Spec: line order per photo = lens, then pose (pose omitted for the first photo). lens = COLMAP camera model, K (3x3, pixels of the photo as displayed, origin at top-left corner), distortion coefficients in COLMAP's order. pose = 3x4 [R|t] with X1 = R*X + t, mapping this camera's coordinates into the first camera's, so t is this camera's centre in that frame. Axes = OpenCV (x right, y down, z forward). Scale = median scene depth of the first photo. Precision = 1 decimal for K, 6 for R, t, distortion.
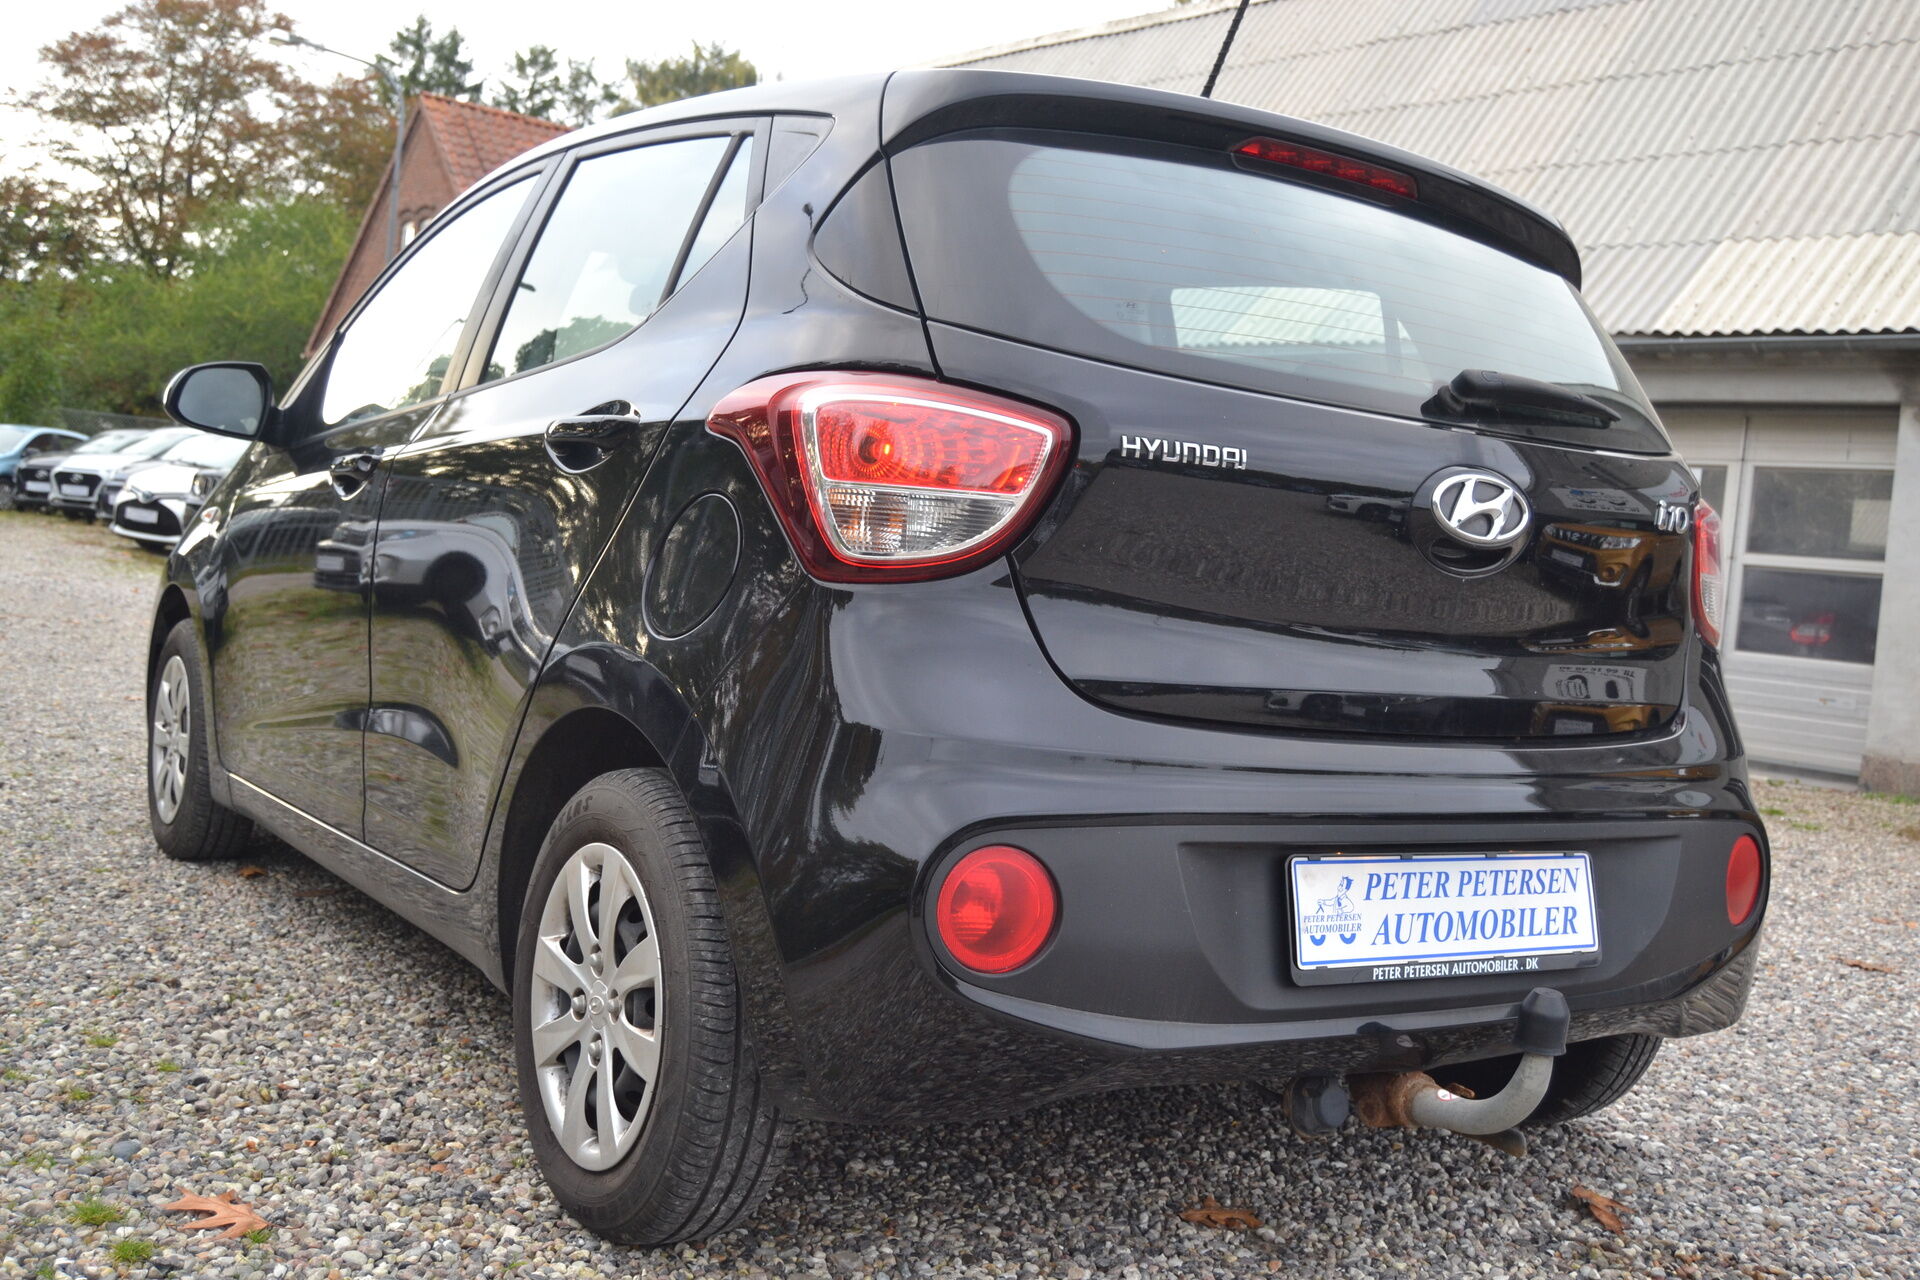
lens RADIAL K [[1969.7, 0, 960.0], [0, 1969.7, 640.0], [0, 0, 1]] dist [-0.065614, 0.011736]
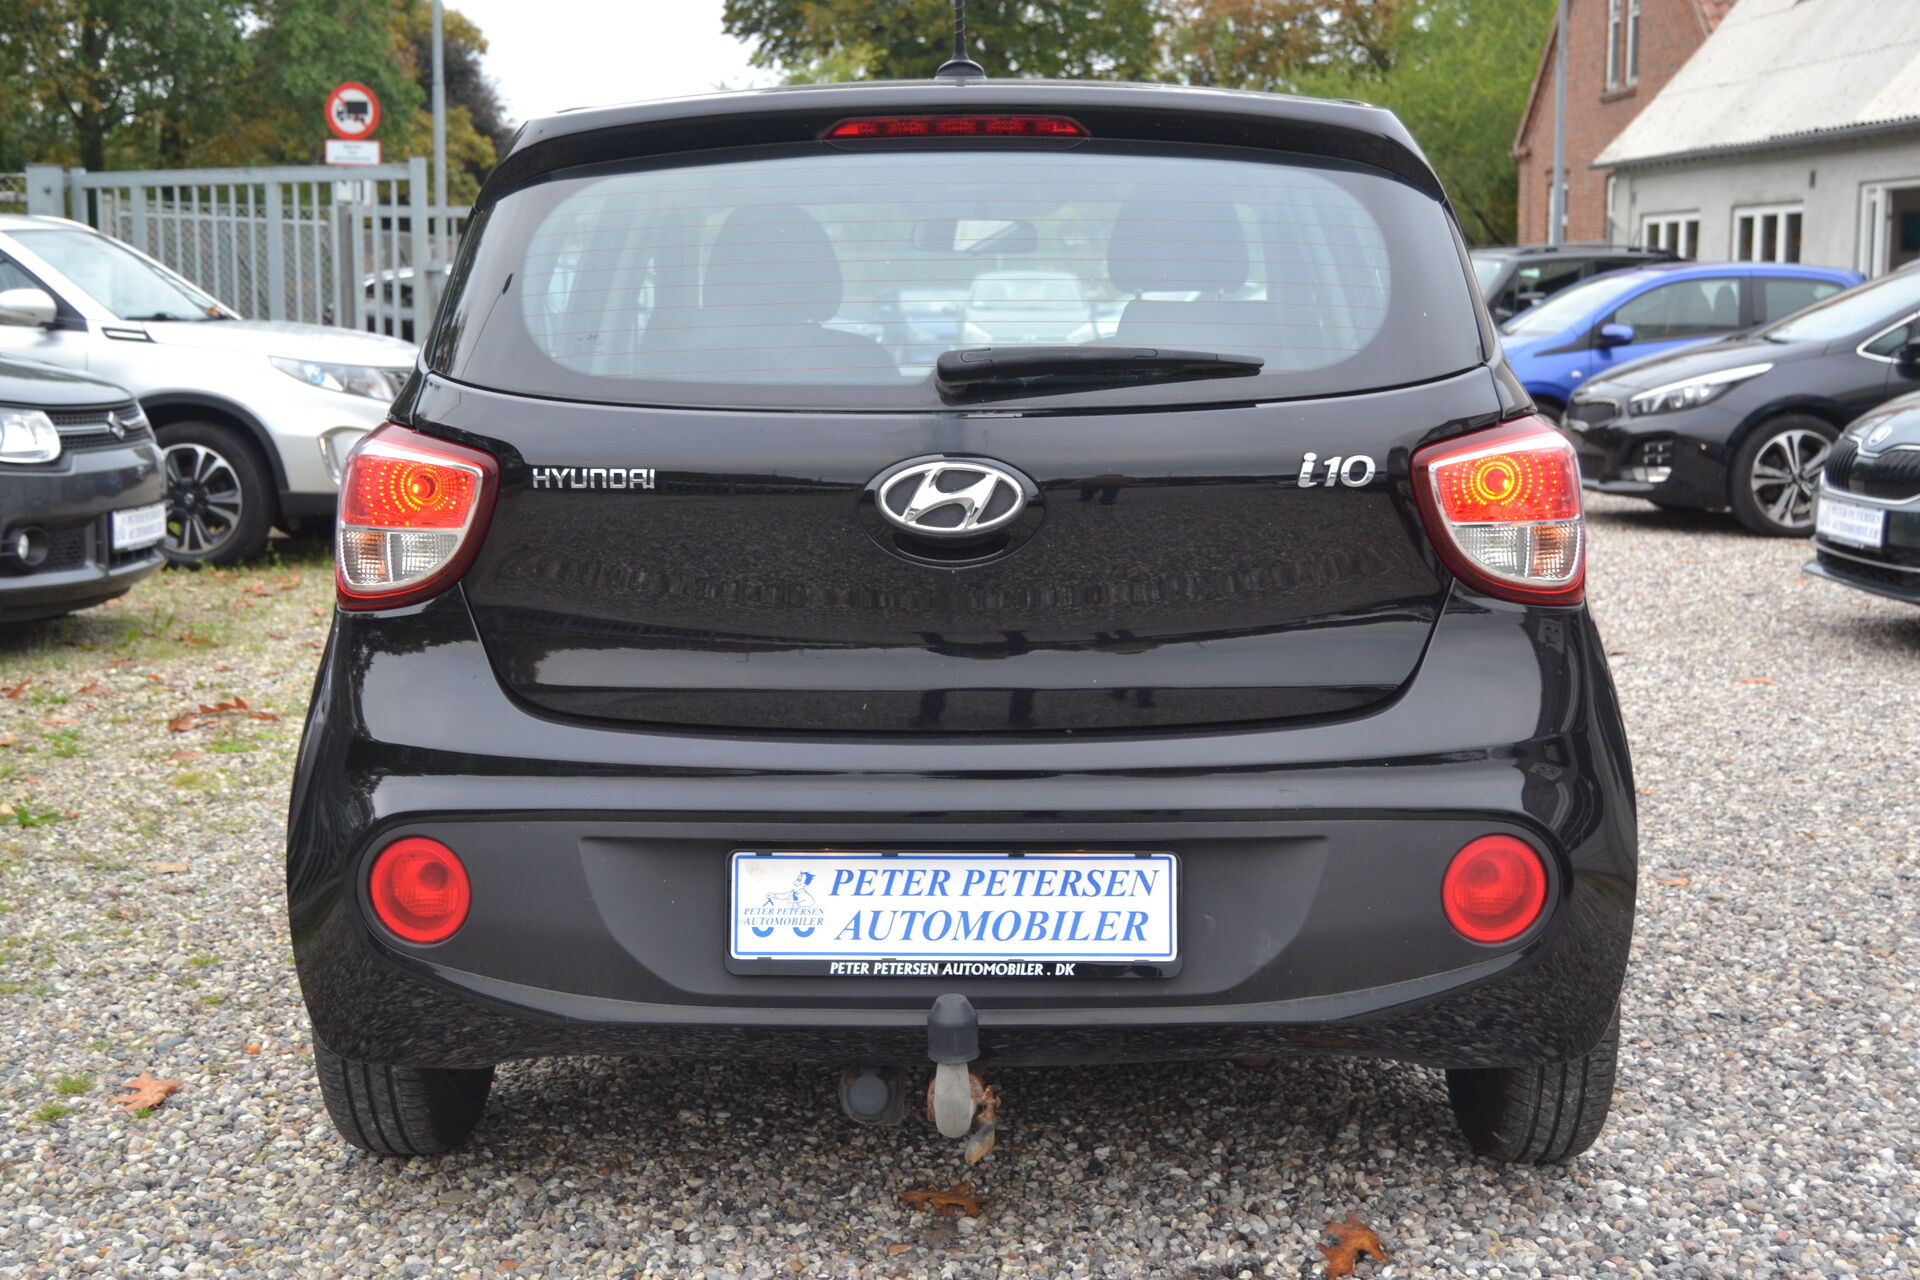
lens RADIAL K [[2476.7, 0, 932.0], [0, 2476.7, 641.4], [0, 0, 1]] dist [-0.039915, -0.004845]
pose [[0.805508, -0.013419, -0.592433, 0.966892], [0.053633, 0.997291, 0.050332, -0.057960], [0.590153, -0.072317, 0.804046, 0.007838]]
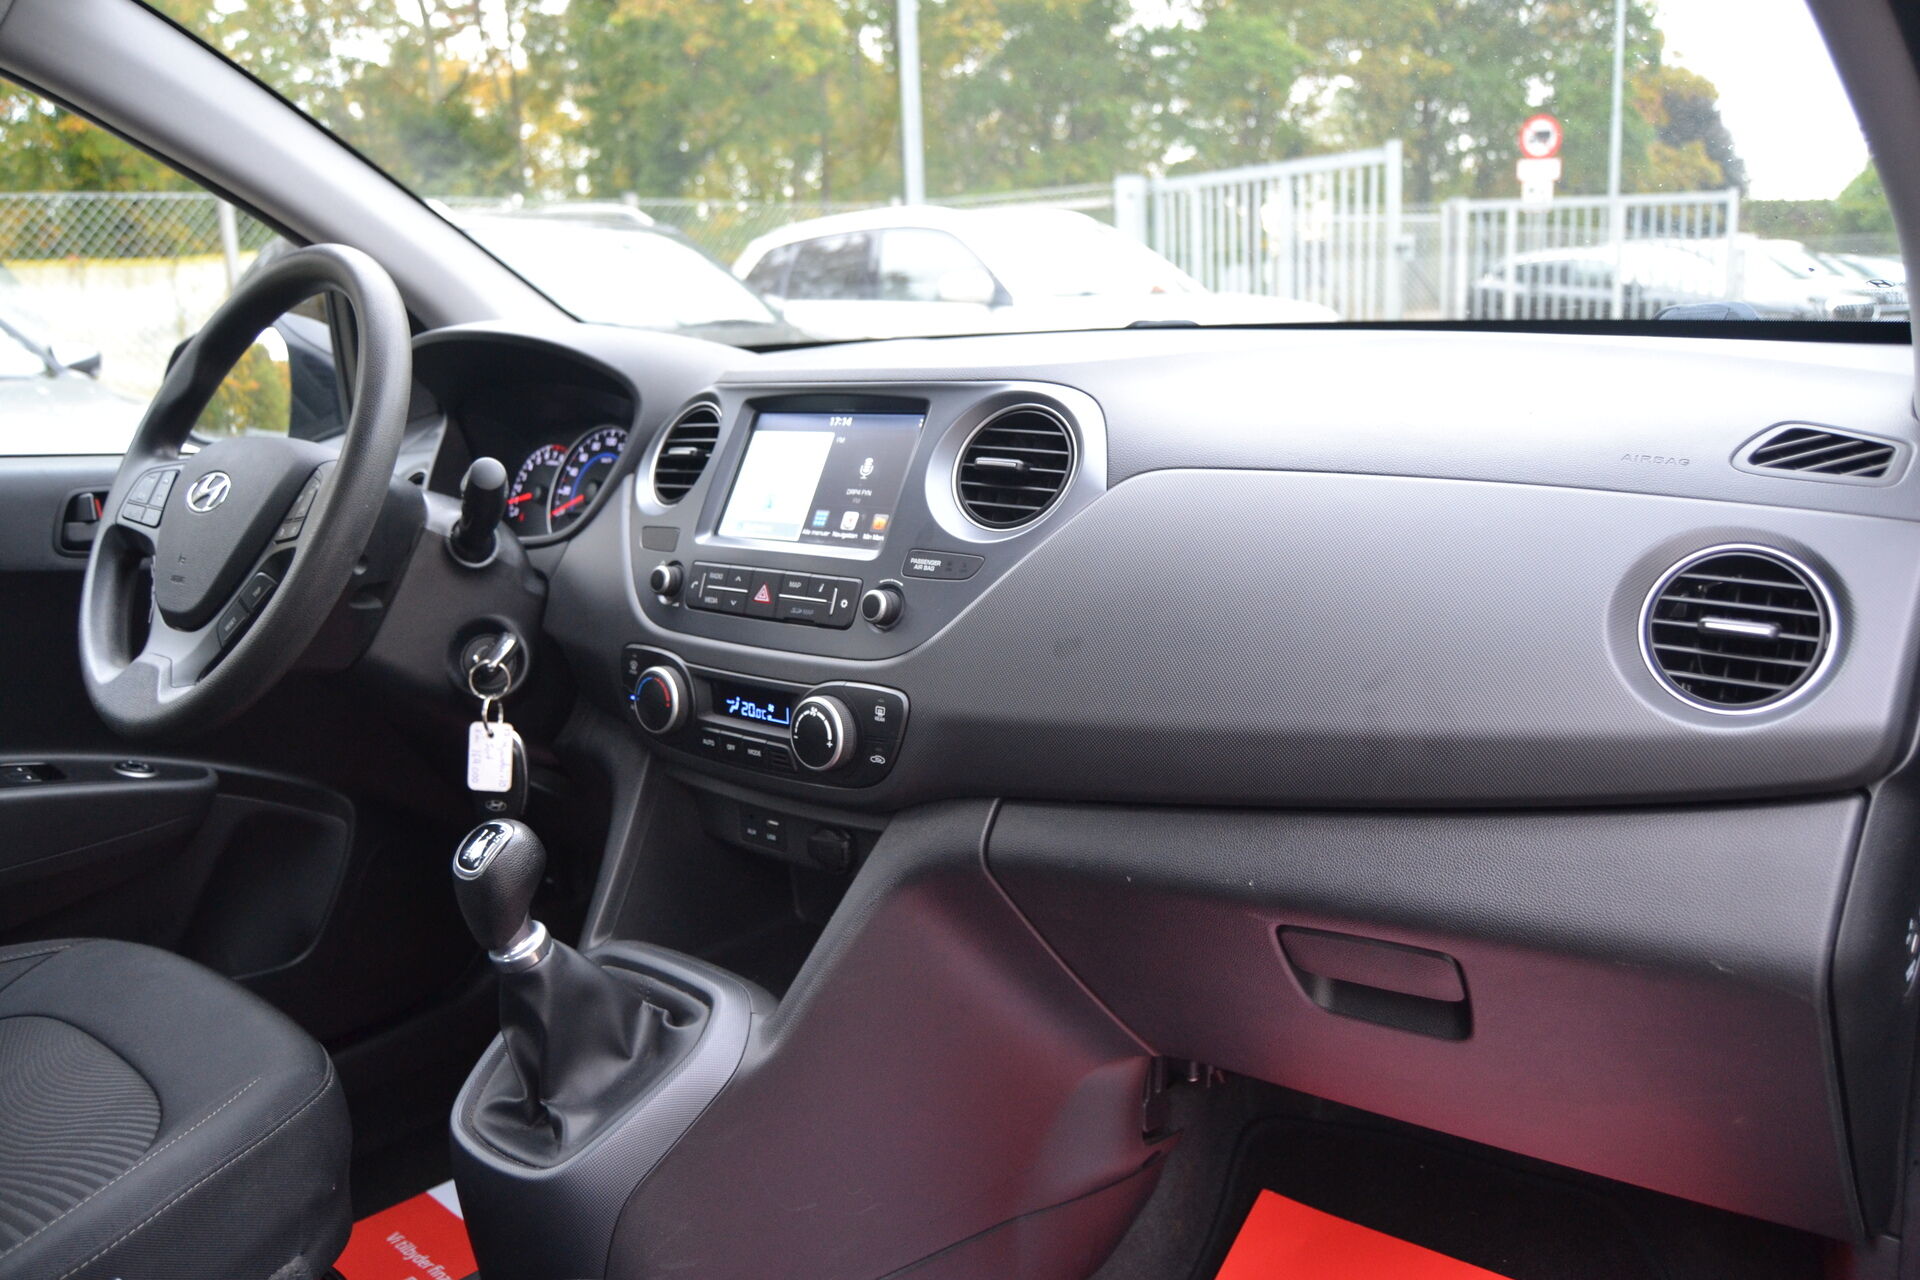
lens RADIAL K [[1503.8, 0, 960.0], [0, 1503.8, 640.0], [0, 0, 1]] dist [-0.072953, 0.004825]
pose [[0.270271, 0.103982, -0.957153, 0.127189], [0.025519, 0.993028, 0.115085, -0.150284], [0.962446, -0.055530, 0.265733, 1.704311]]
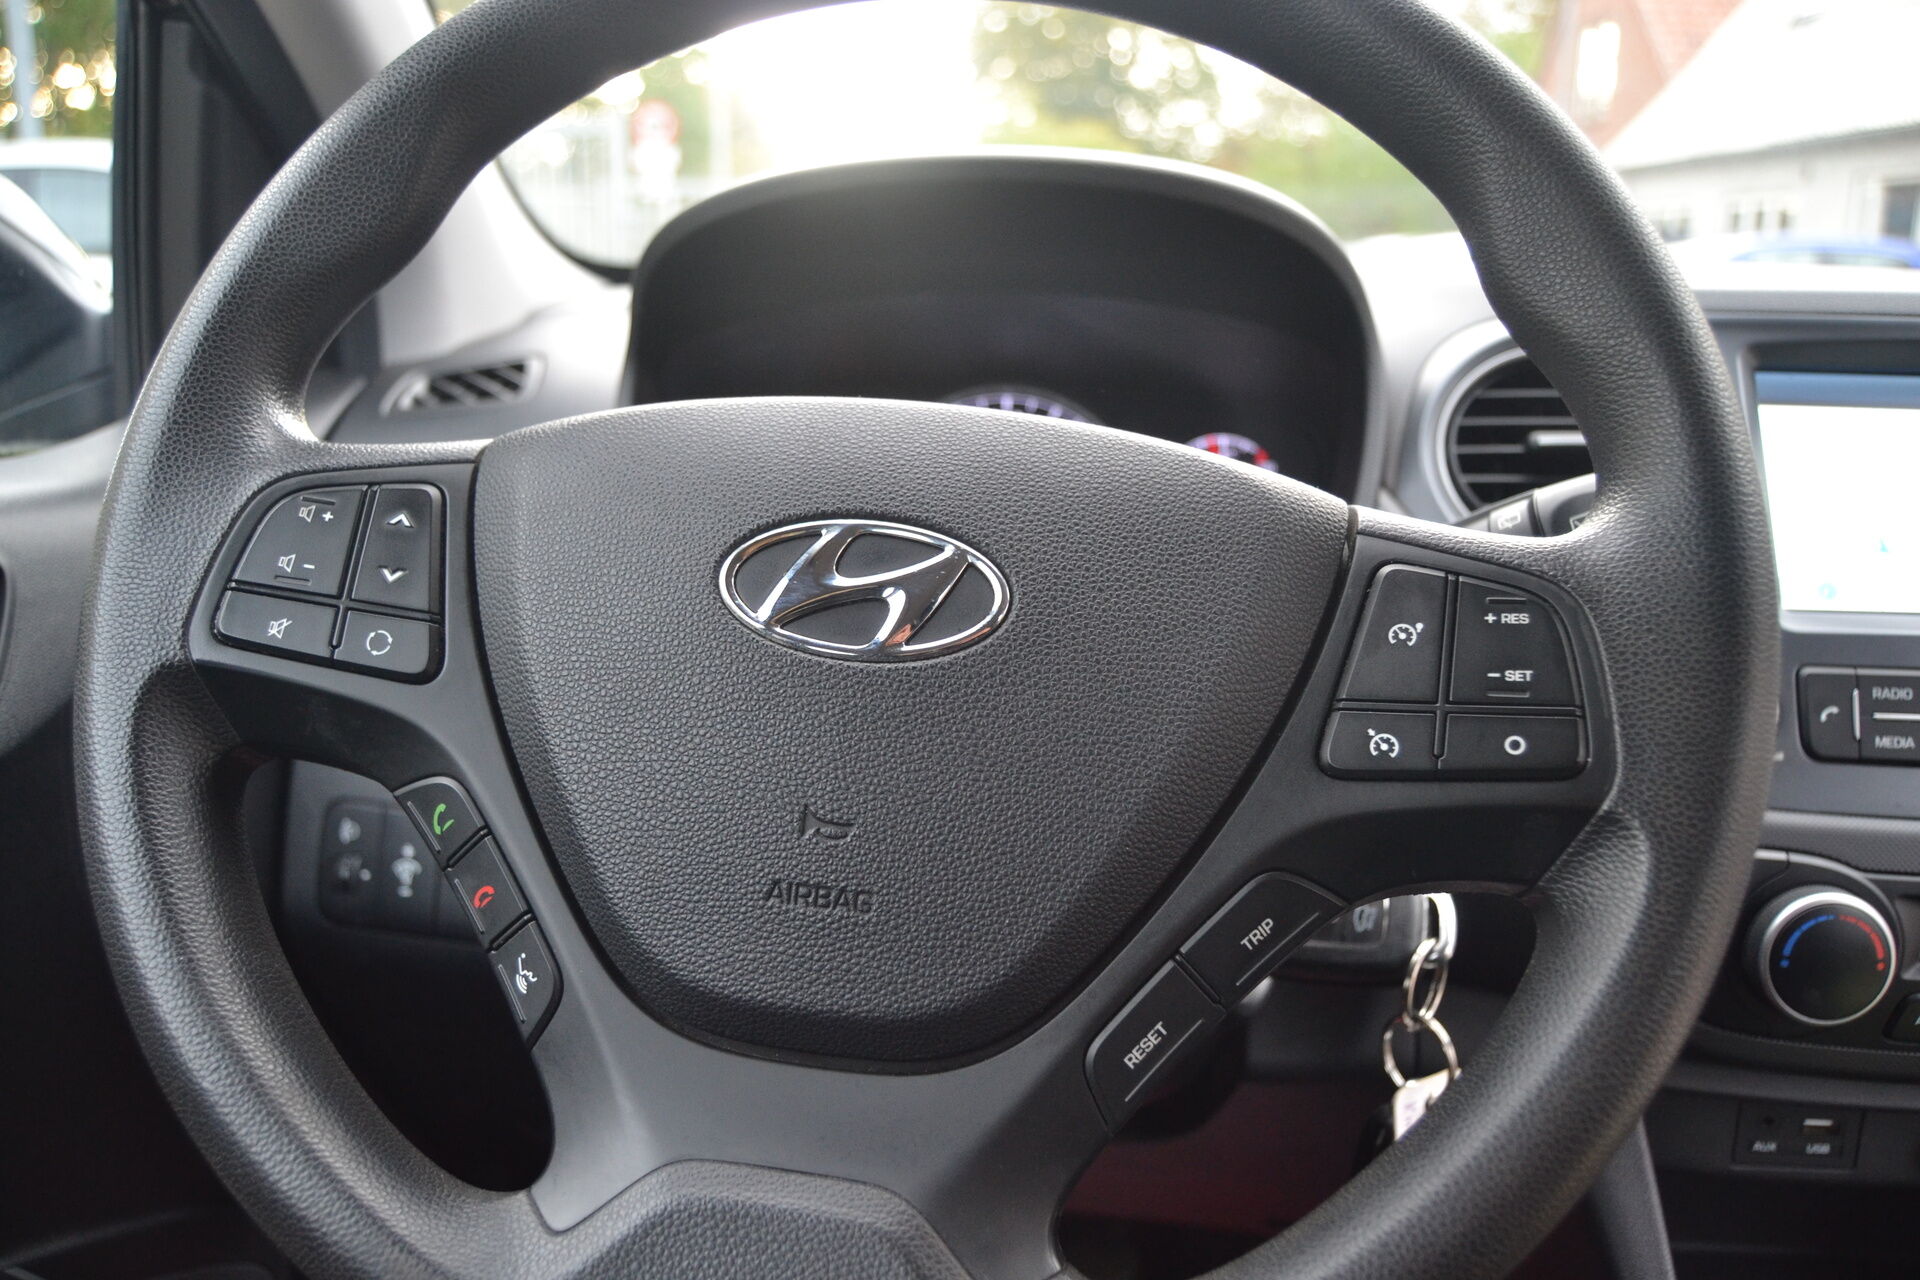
lens RADIAL K [[1535.3, 0, 966.0], [0, 1535.3, 526.1], [0, 0, 1]] dist [-0.093457, 0.005196]
pose [[0.769907, 0.059929, -0.635336, -0.233812], [0.013417, 0.993840, 0.110005, -0.168531], [0.638015, -0.093218, 0.764361, 1.524117]]
